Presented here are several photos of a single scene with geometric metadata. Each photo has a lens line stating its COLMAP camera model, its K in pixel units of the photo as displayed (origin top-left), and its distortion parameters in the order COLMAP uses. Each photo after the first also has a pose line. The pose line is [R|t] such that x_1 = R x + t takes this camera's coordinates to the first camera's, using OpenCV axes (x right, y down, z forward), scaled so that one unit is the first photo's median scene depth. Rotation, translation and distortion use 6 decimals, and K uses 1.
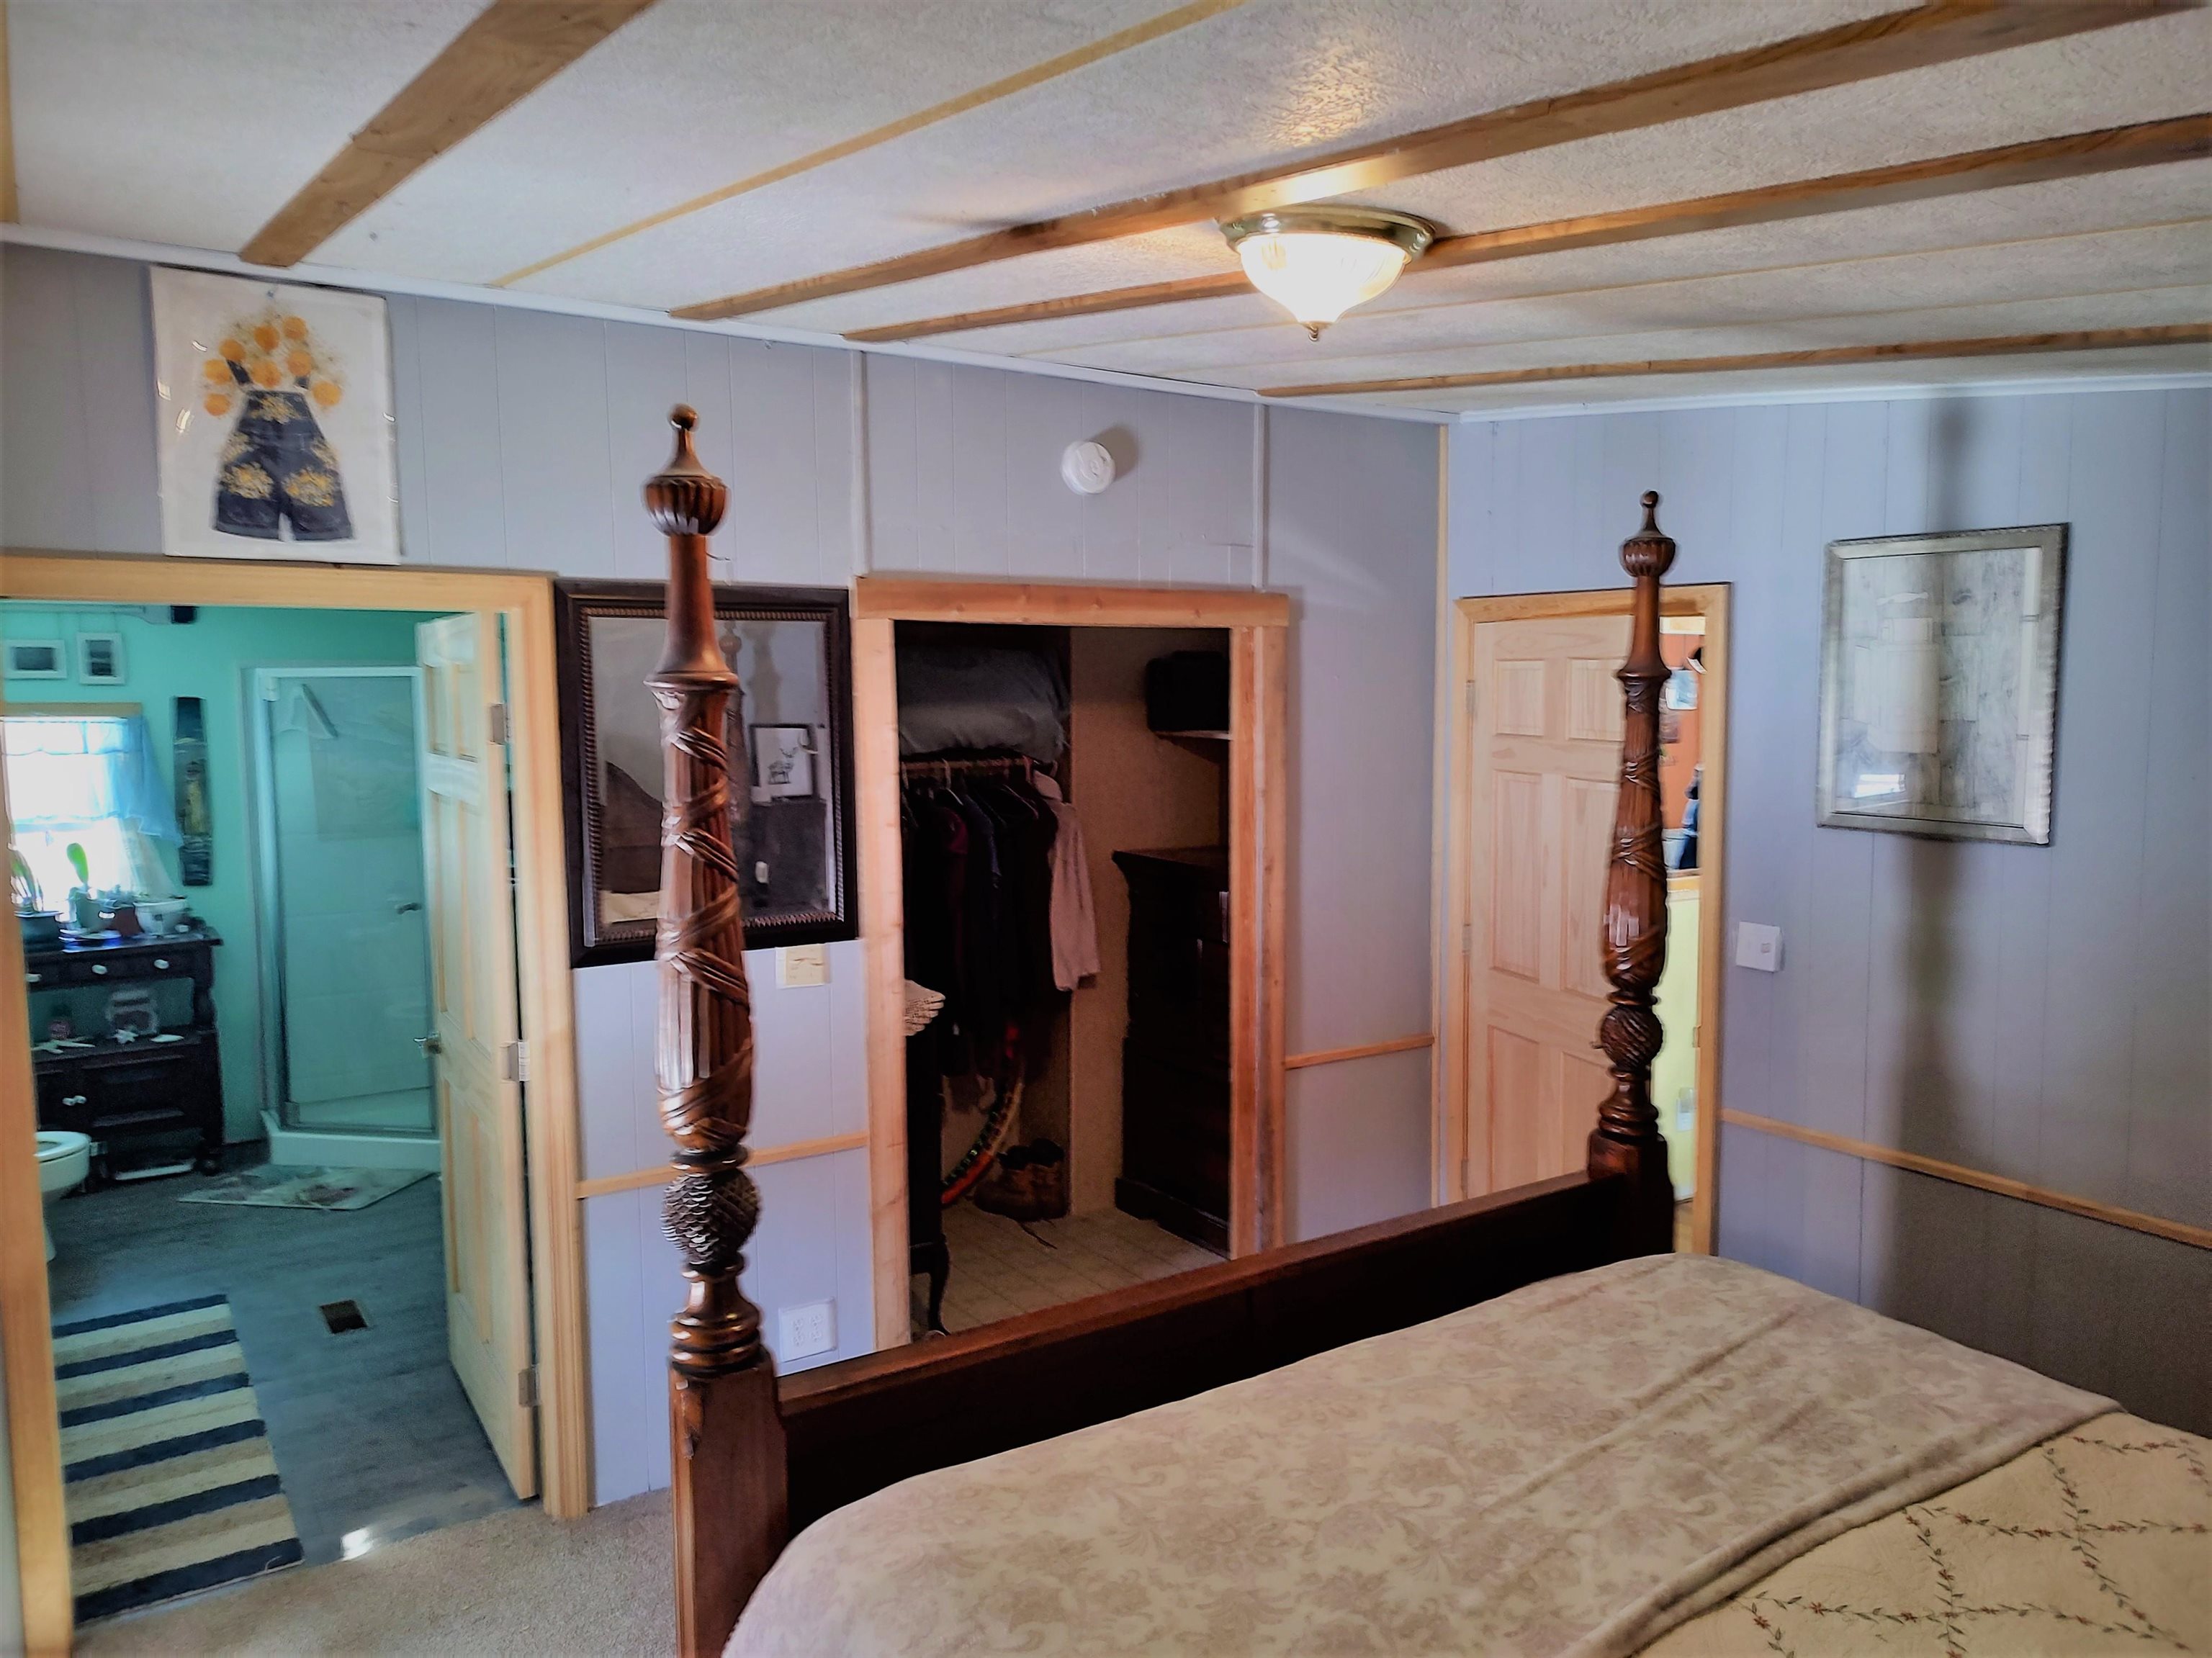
lens RADIAL K [[1634.1, 0, 1127.1], [0, 1634.1, 820.0], [0, 0, 1]] dist [0.039907, -0.005110]
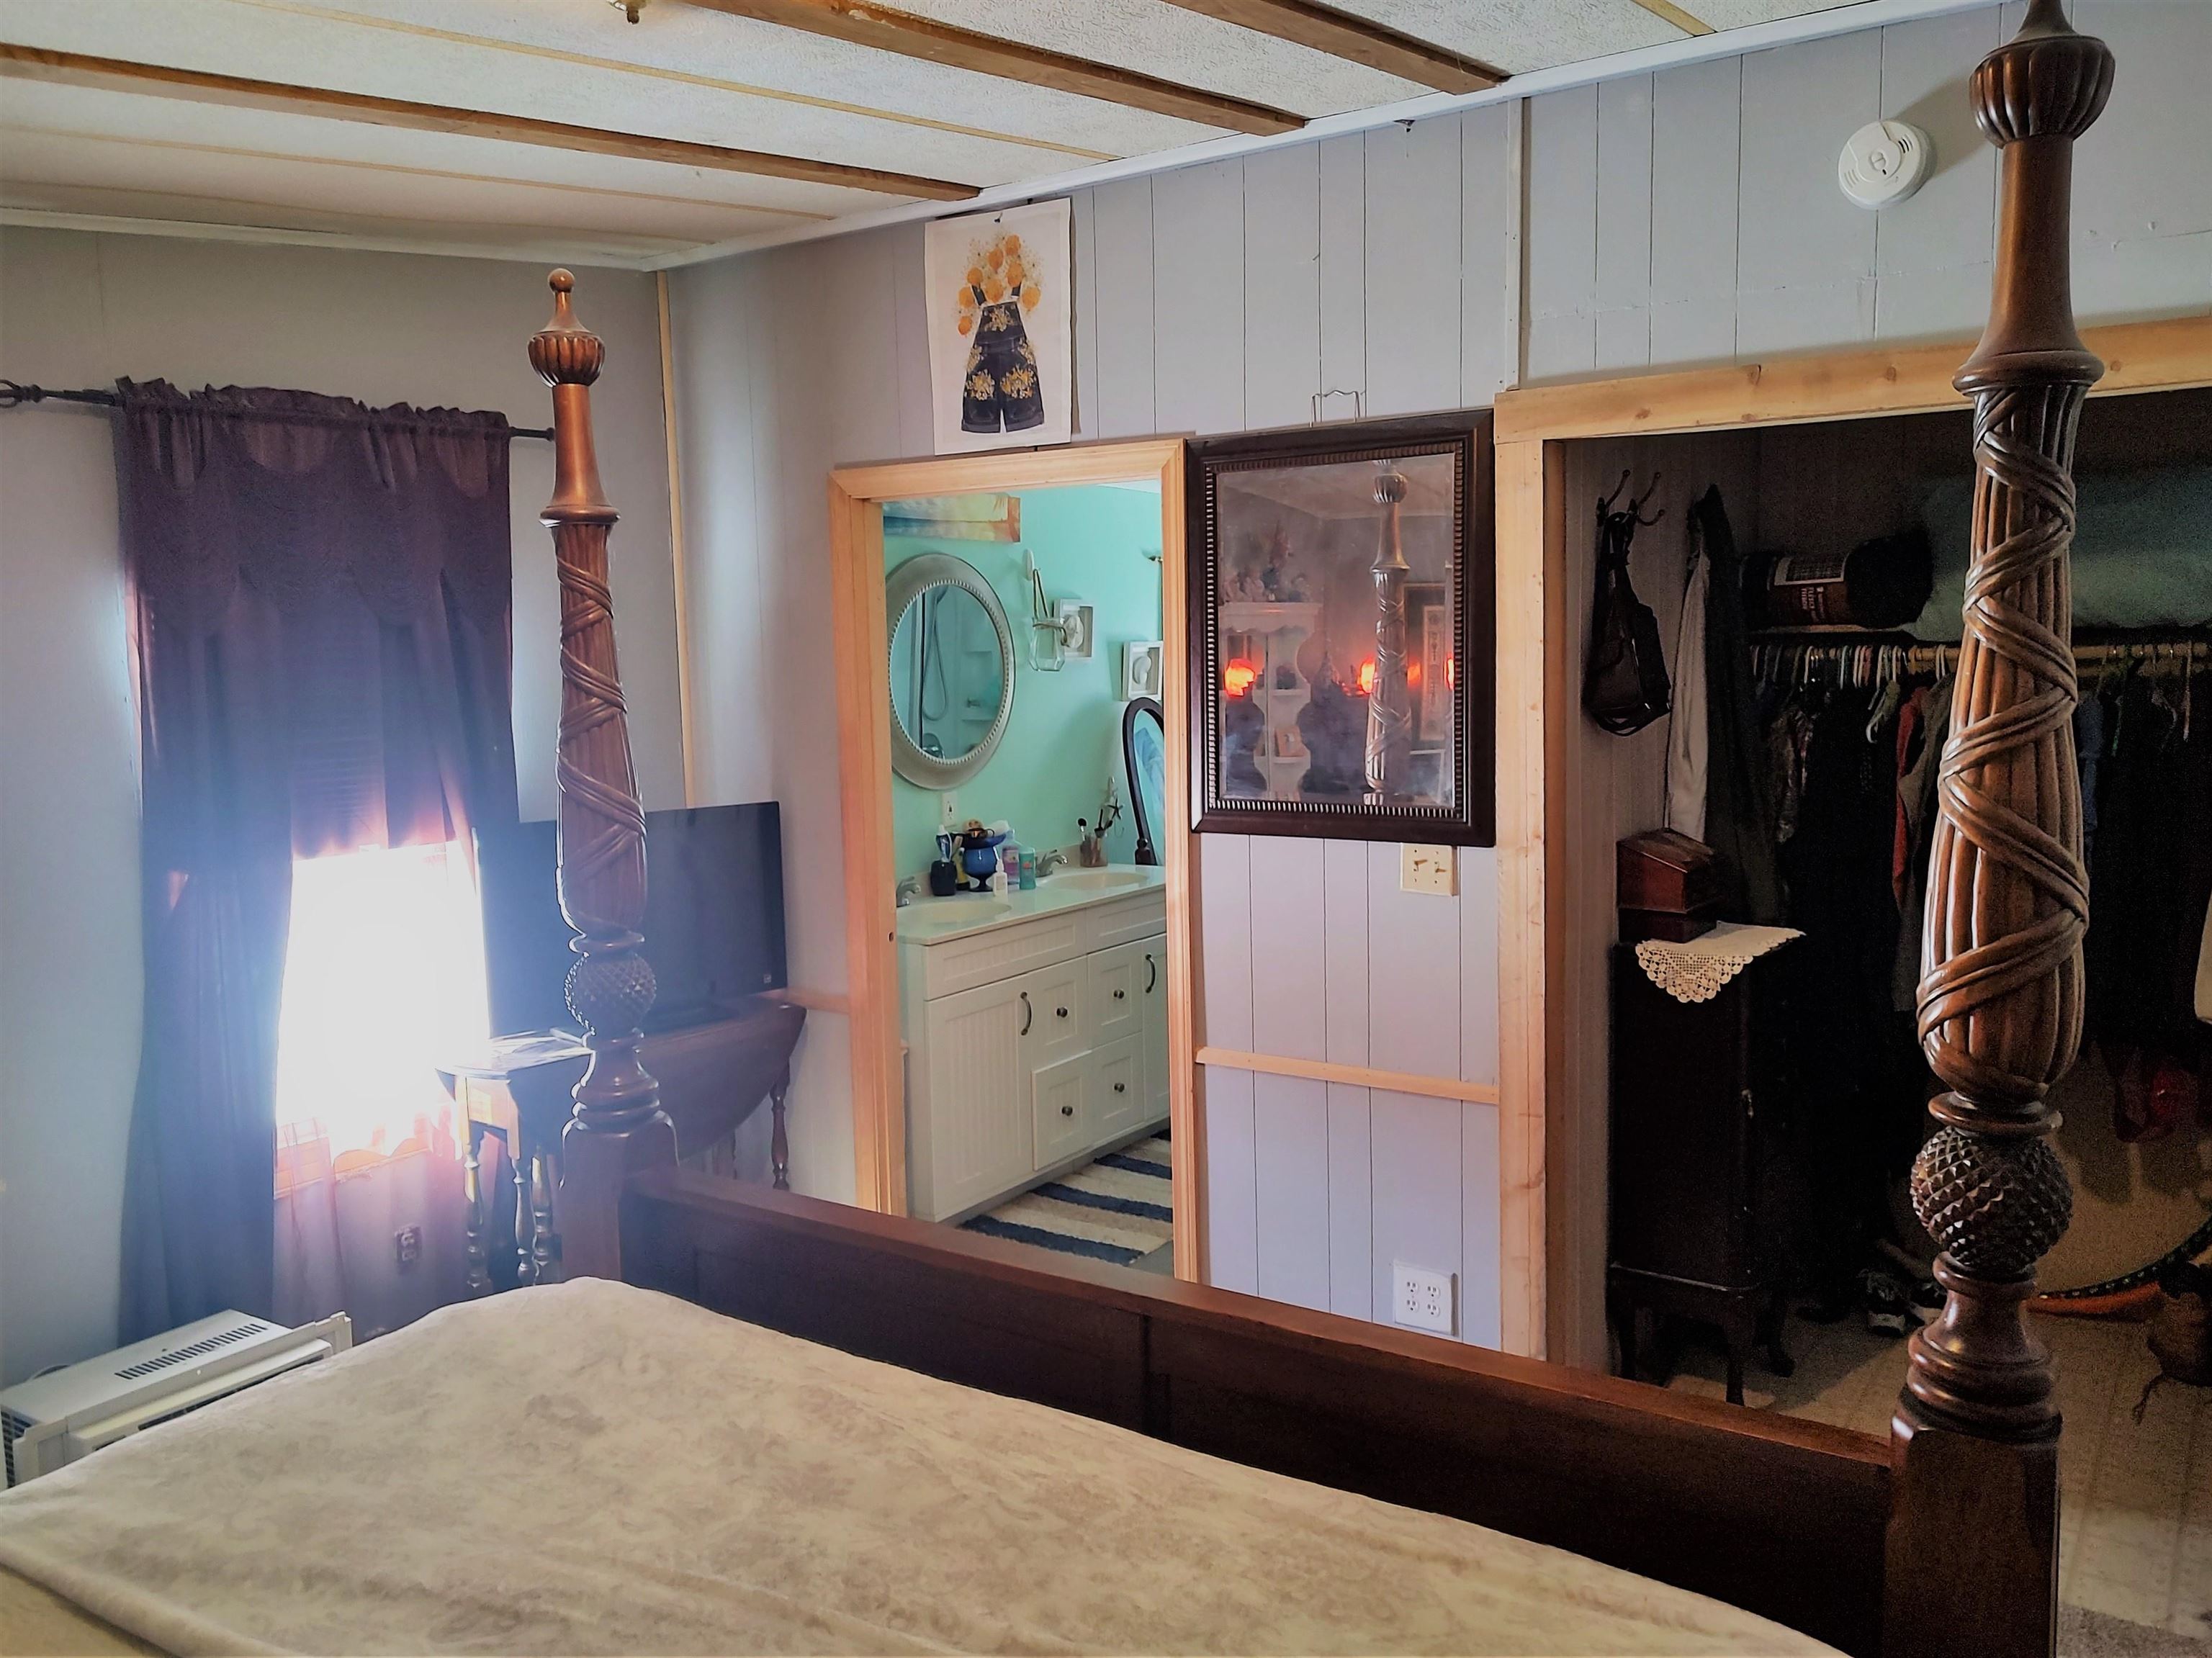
lens RADIAL K [[1740.8, 0, 1110.3], [0, 1740.8, 827.8], [0, 0, 1]] dist [0.017321, -0.004501]
pose [[0.358121, 0.092857, -0.929046, 0.673957], [-0.059573, 0.995287, 0.076514, 0.010647], [0.931773, 0.027945, 0.361965, 0.616190]]
